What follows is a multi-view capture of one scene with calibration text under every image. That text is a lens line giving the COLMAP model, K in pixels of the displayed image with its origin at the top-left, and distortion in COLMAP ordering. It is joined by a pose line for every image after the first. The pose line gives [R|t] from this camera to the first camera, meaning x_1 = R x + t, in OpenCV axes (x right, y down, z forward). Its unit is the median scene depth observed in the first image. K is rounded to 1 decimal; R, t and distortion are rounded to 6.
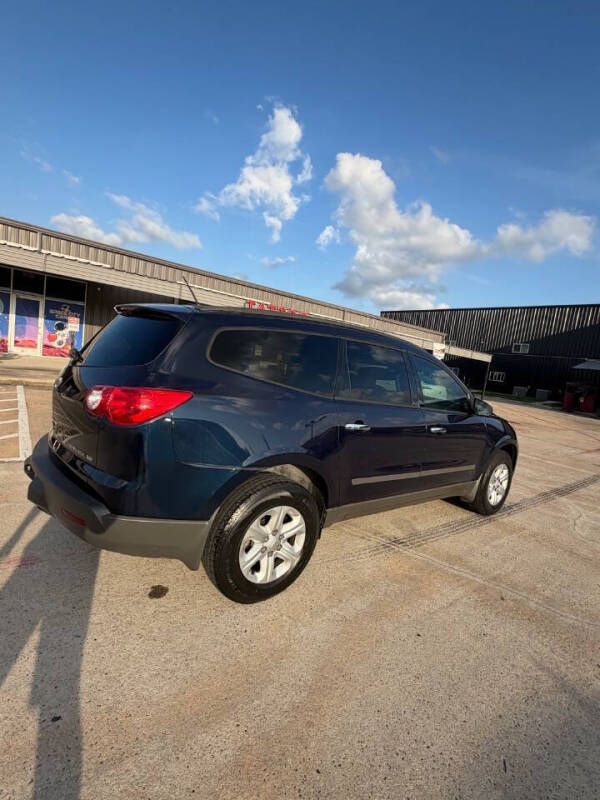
lens RADIAL K [[321.0, 0, 279.9], [0, 321.0, 398.9], [0, 0, 1]] dist [0.001749, 0.000184]
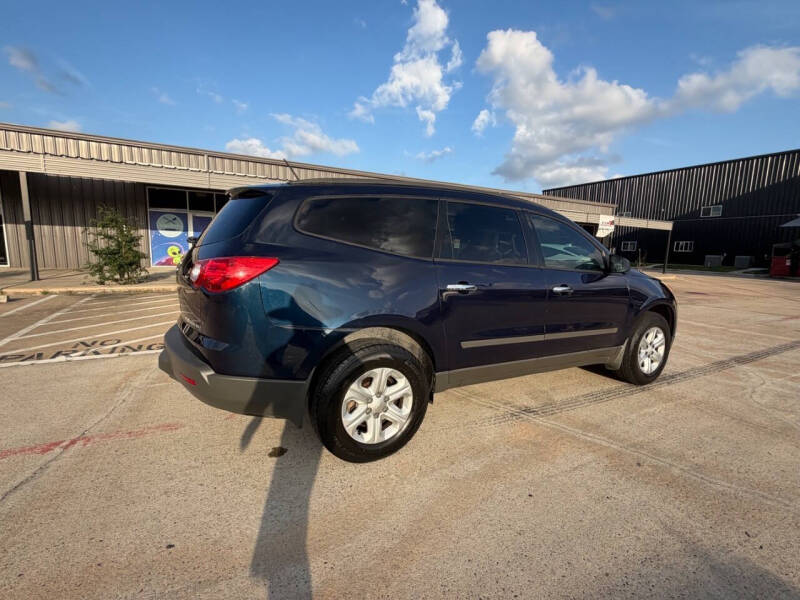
lens RADIAL K [[319.3, 0, 397.9], [0, 319.3, 299.4], [0, 0, 1]] dist [-0.000074, 0.000428]
pose [[0.985505, -0.072328, -0.153455, 0.101562], [0.074571, 0.997176, 0.008903, 0.050919], [0.152377, -0.020217, 0.988116, 0.006272]]
